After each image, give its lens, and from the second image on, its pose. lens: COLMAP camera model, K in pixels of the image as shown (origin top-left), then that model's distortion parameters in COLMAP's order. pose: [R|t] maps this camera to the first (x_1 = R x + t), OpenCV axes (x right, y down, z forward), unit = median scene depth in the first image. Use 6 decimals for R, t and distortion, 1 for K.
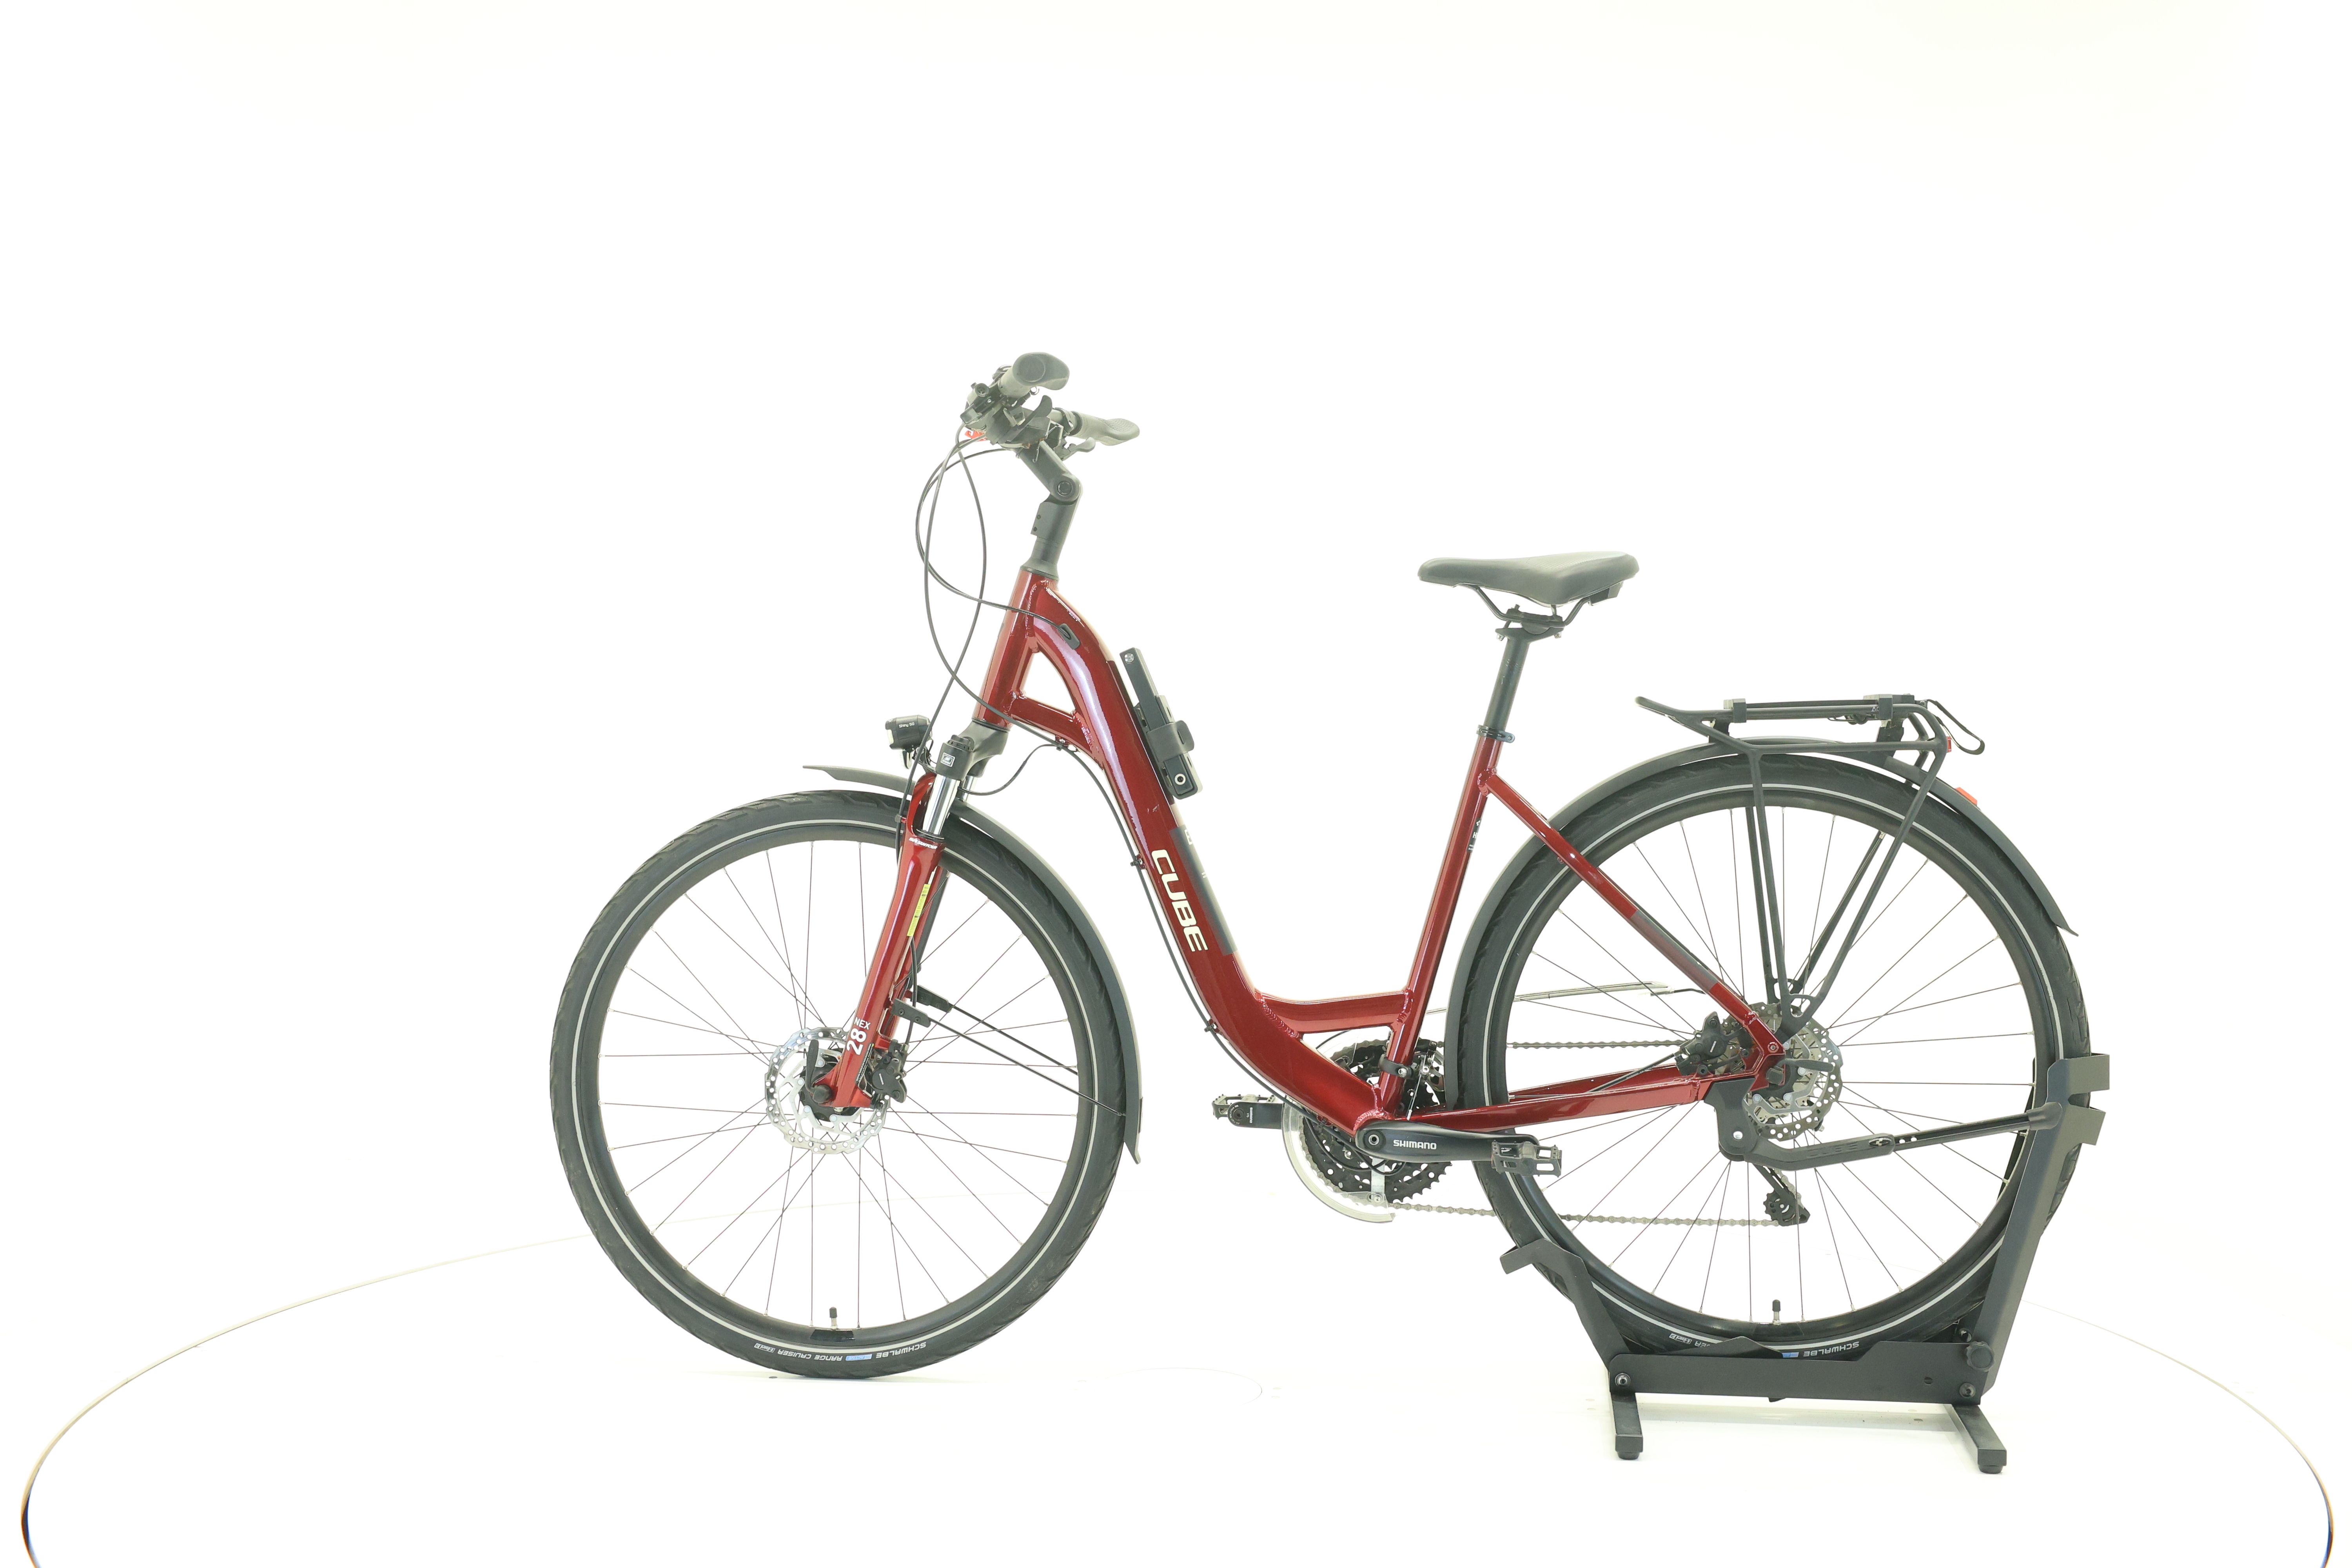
lens RADIAL K [[2495.5, 0, 1175.8], [0, 2495.5, 782.1], [0, 0, 1]] dist [-0.004333, 0.000000]
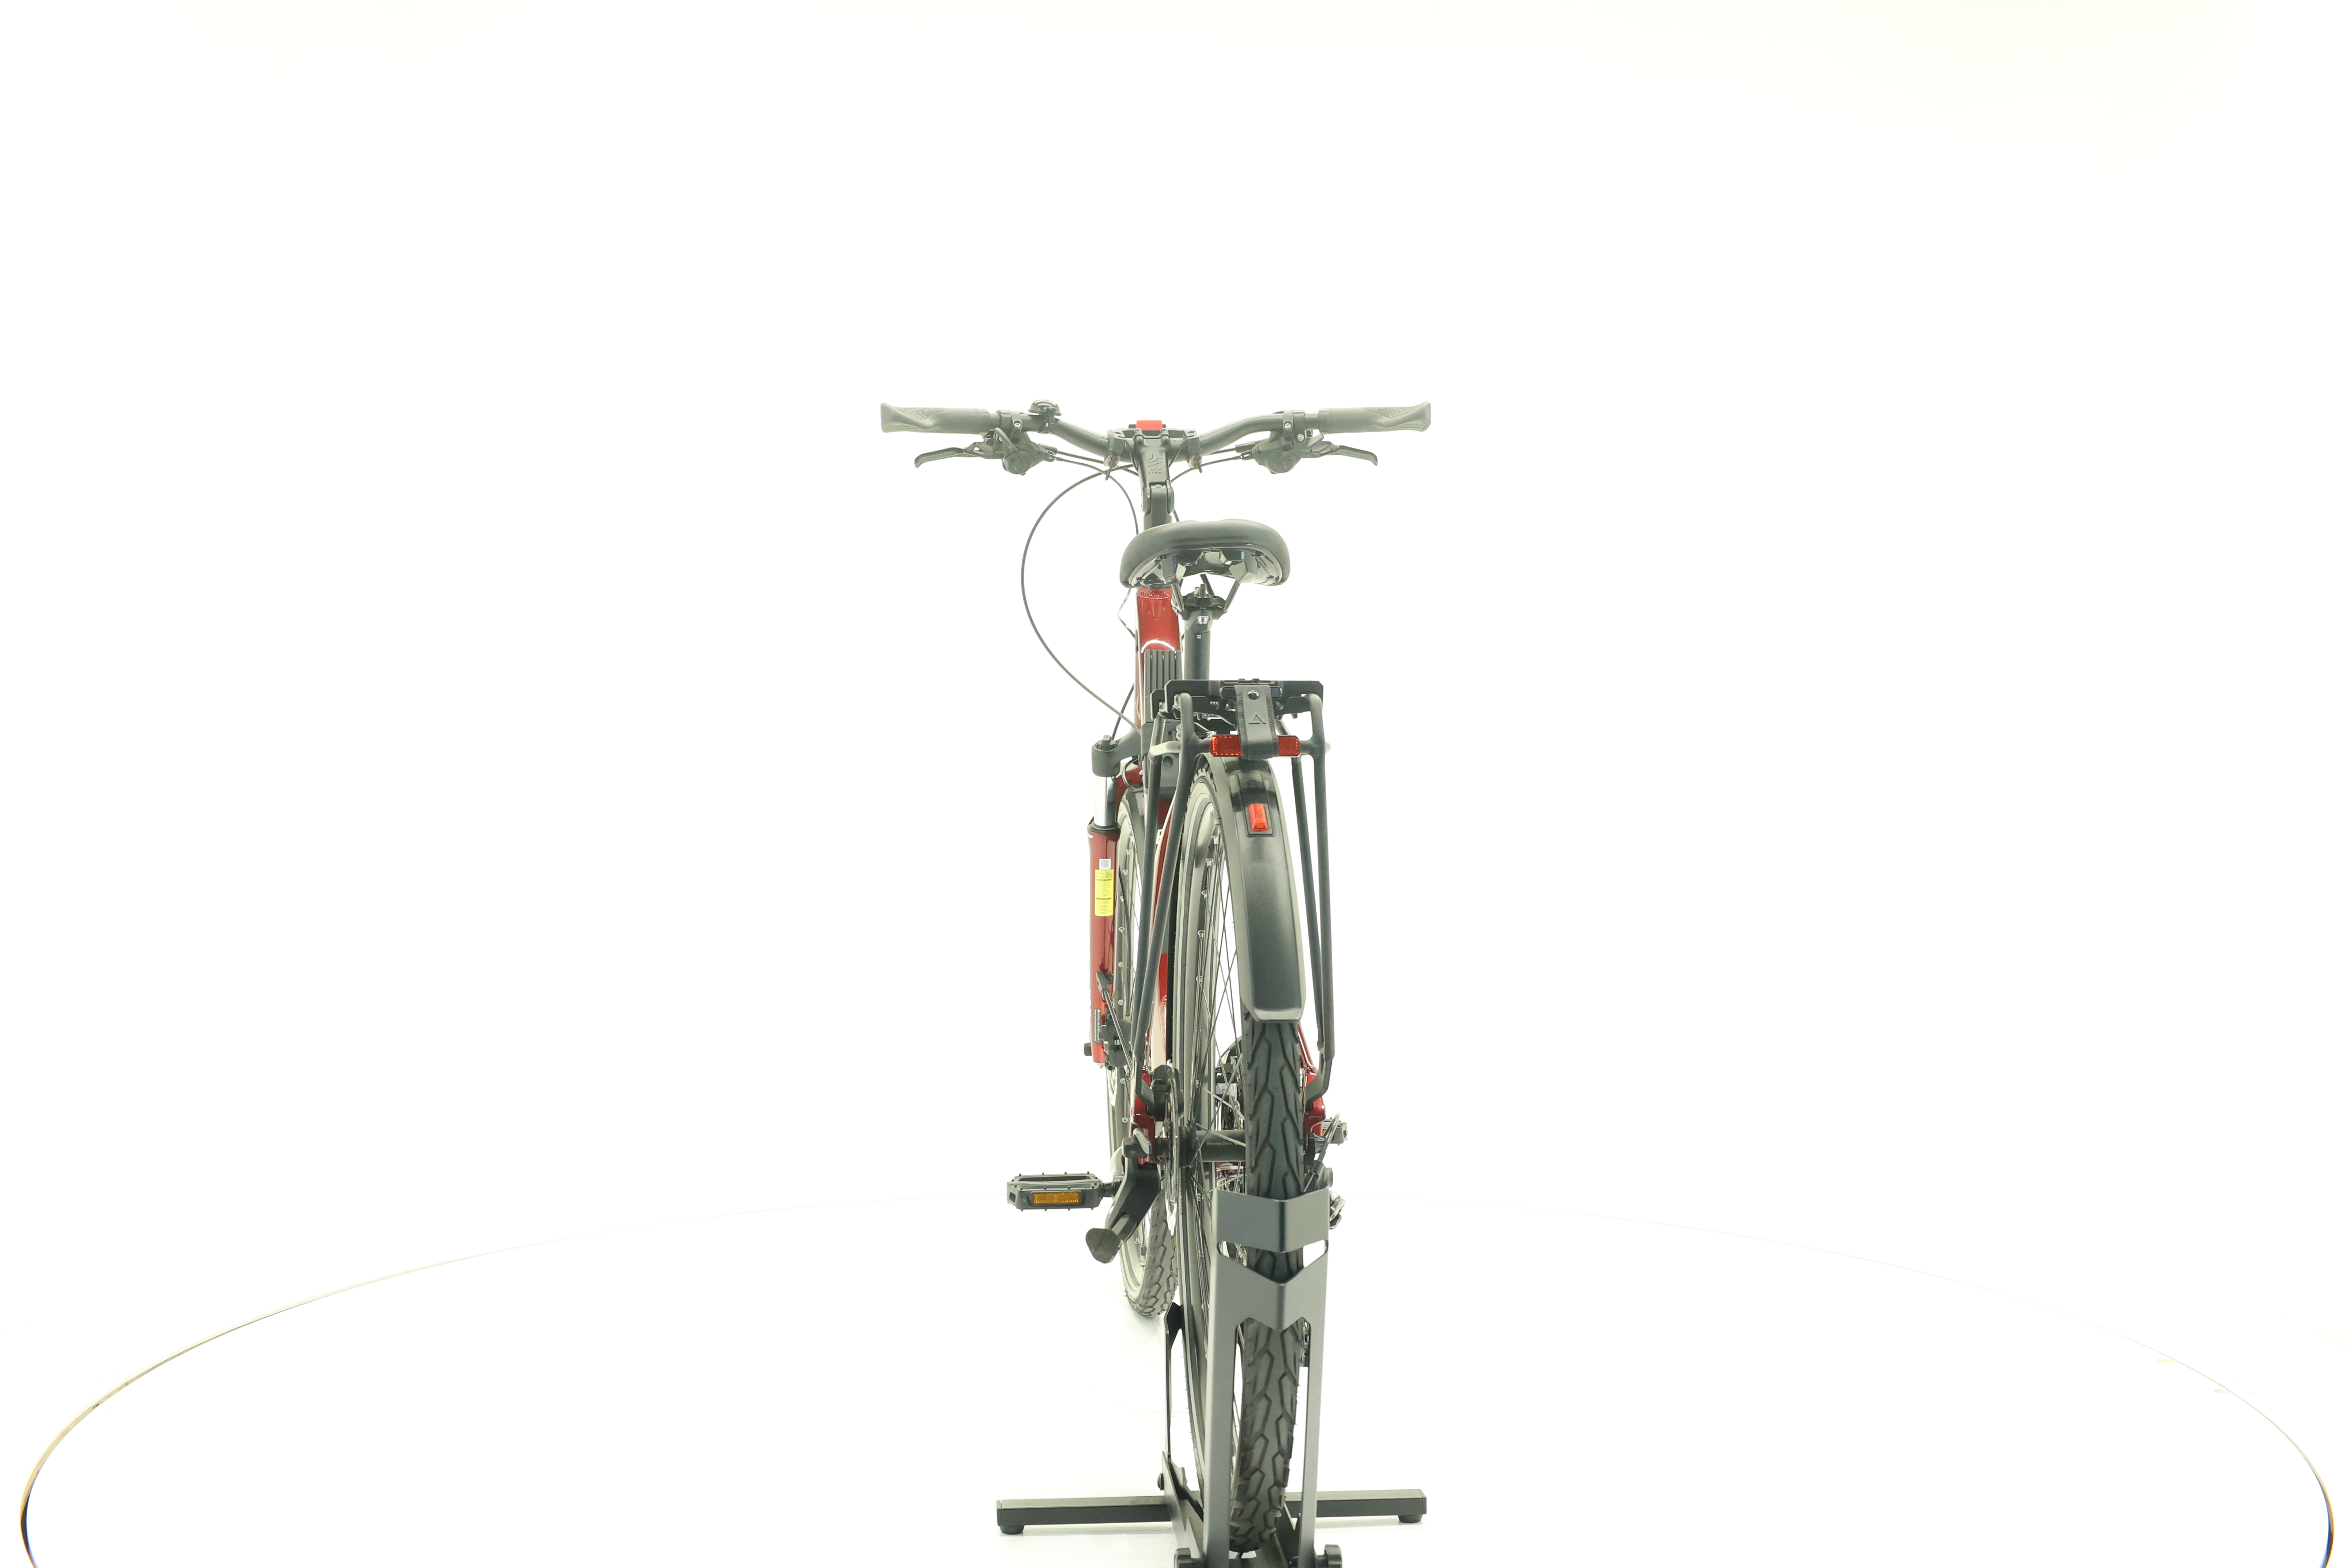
lens RADIAL K [[2495.5, 0, 1171.2], [0, 2495.5, 776.5], [0, 0, 1]] dist [-0.004333, 0.000000]
pose [[0.222958, 0.014322, -0.974723, 0.984300], [-0.020555, 0.999739, 0.009987, -0.012199], [0.974611, 0.017809, 0.223194, 0.779786]]
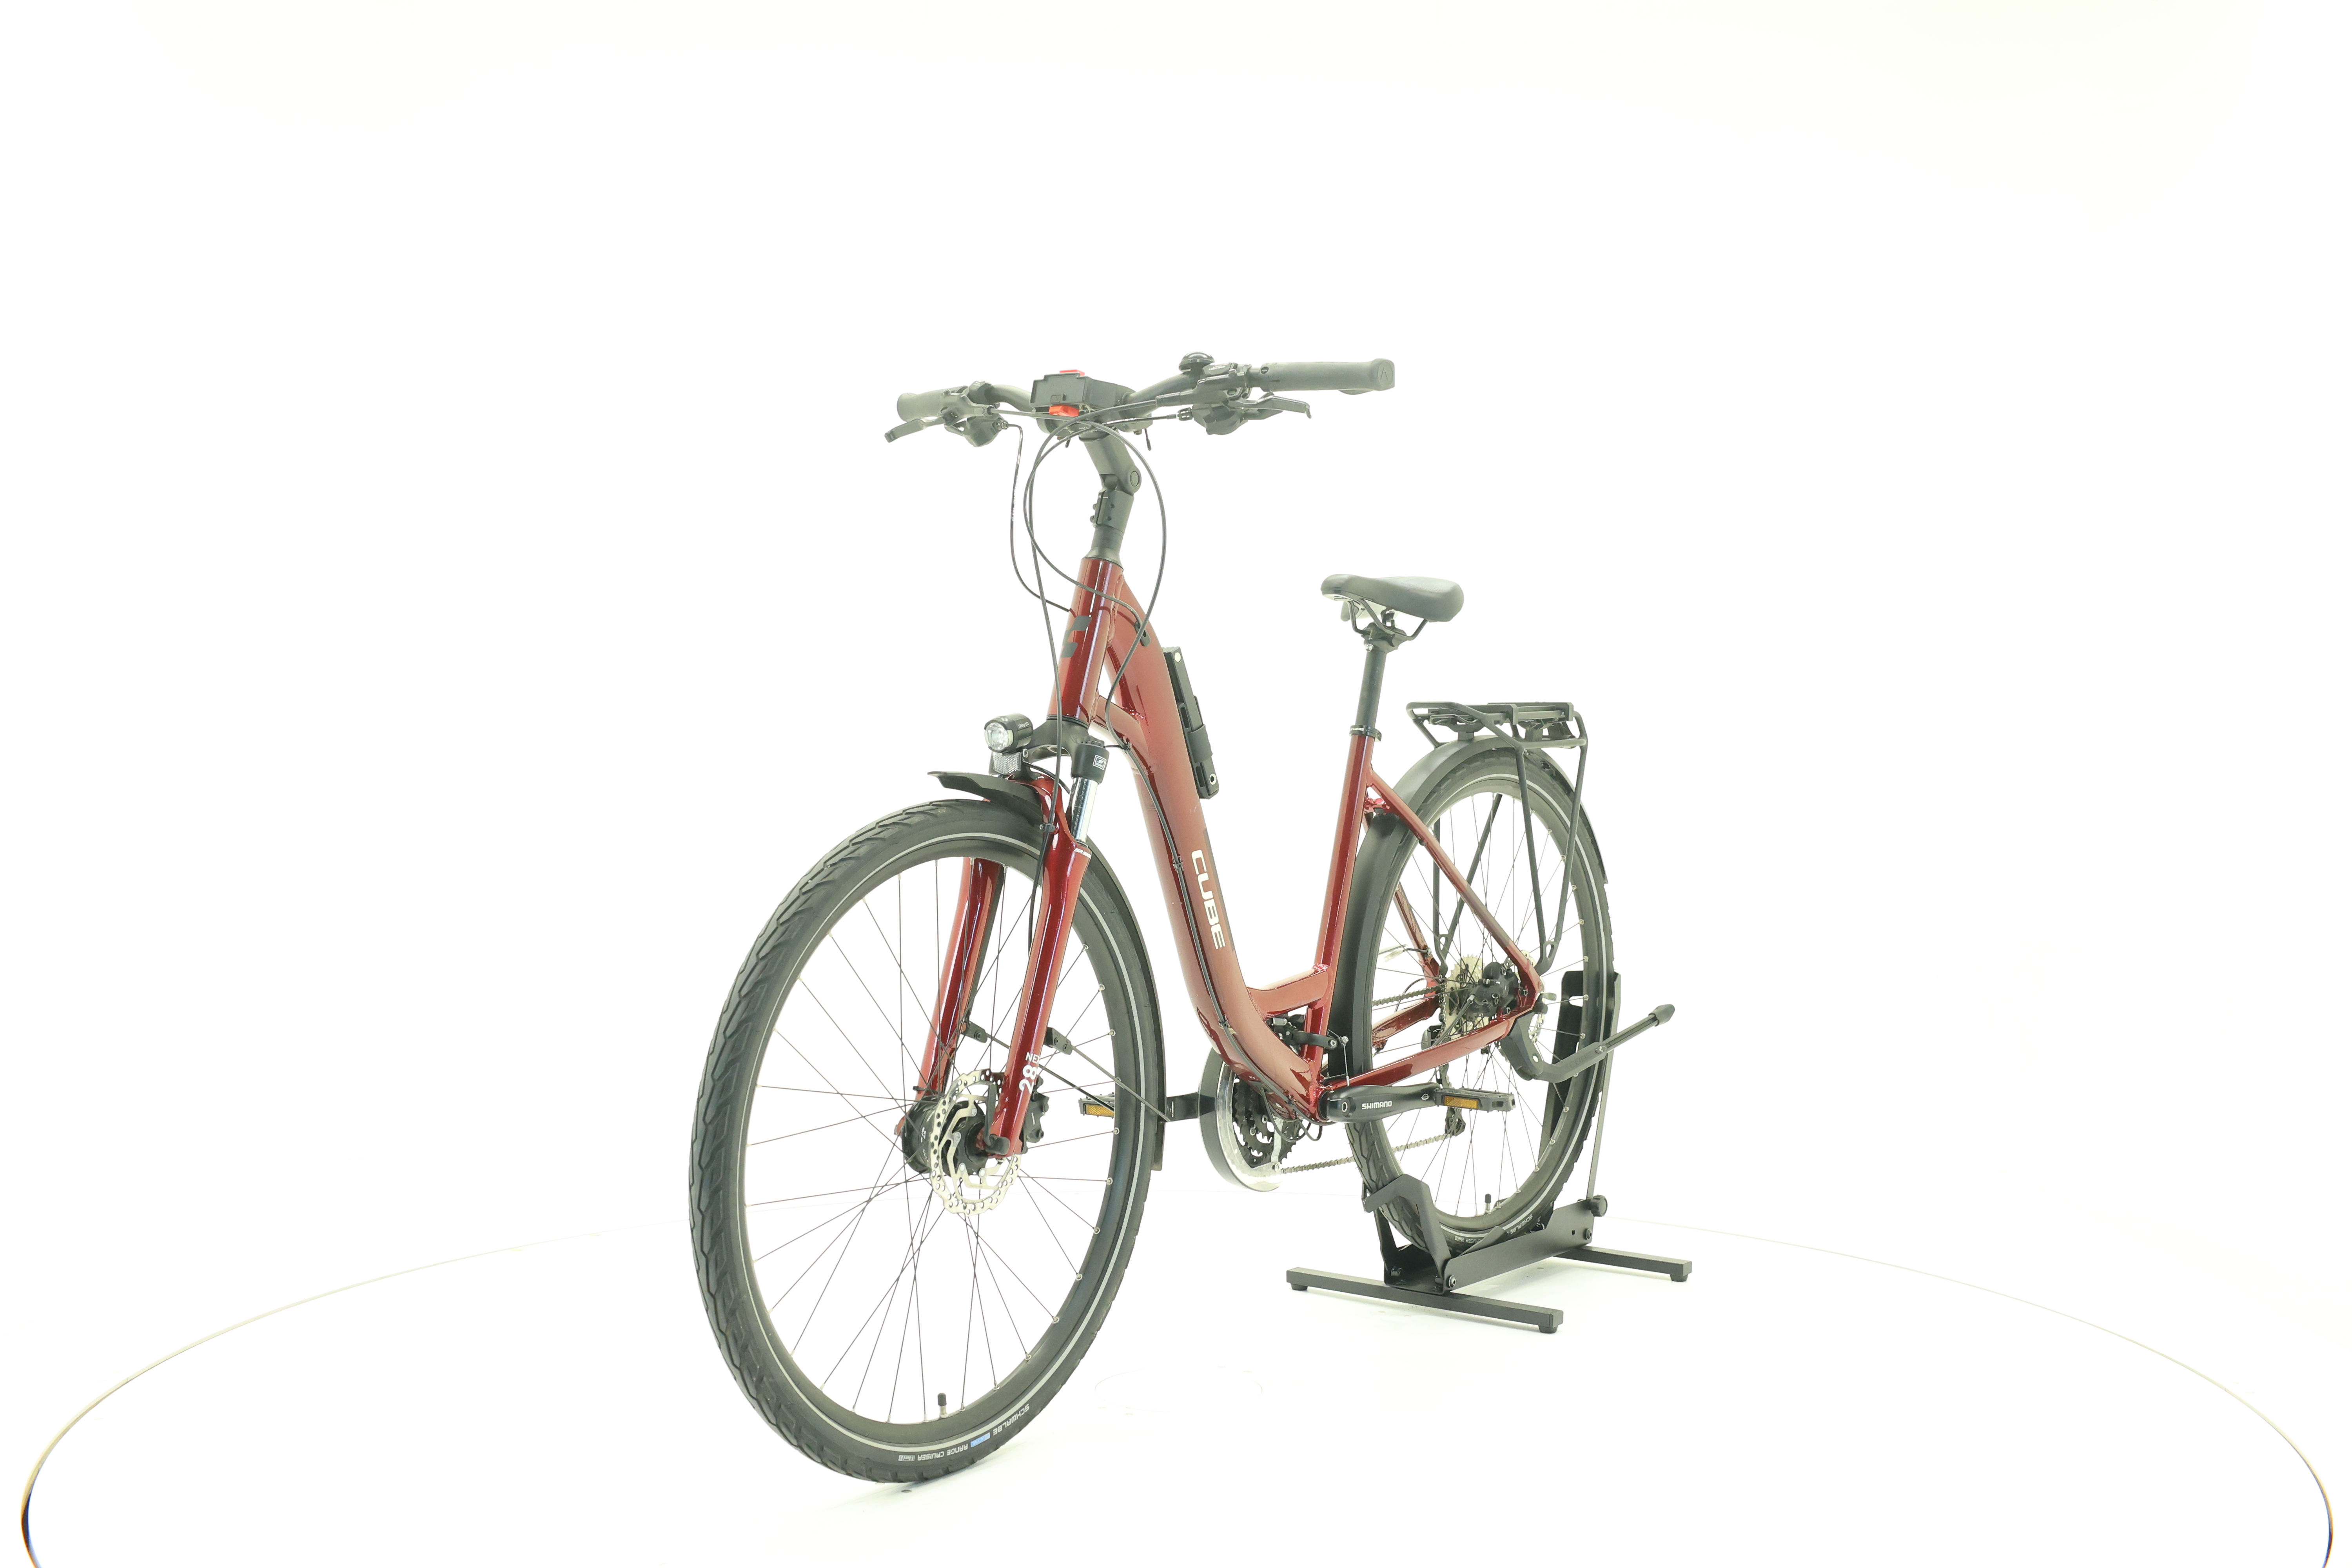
lens RADIAL K [[2495.5, 0, 1179.4], [0, 2495.5, 778.5], [0, 0, 1]] dist [-0.004333, 0.000000]
pose [[0.491558, -0.018190, 0.870655, -0.876275], [0.014341, 0.999815, 0.012792, -0.014399], [-0.870727, 0.006198, 0.491728, 0.512788]]
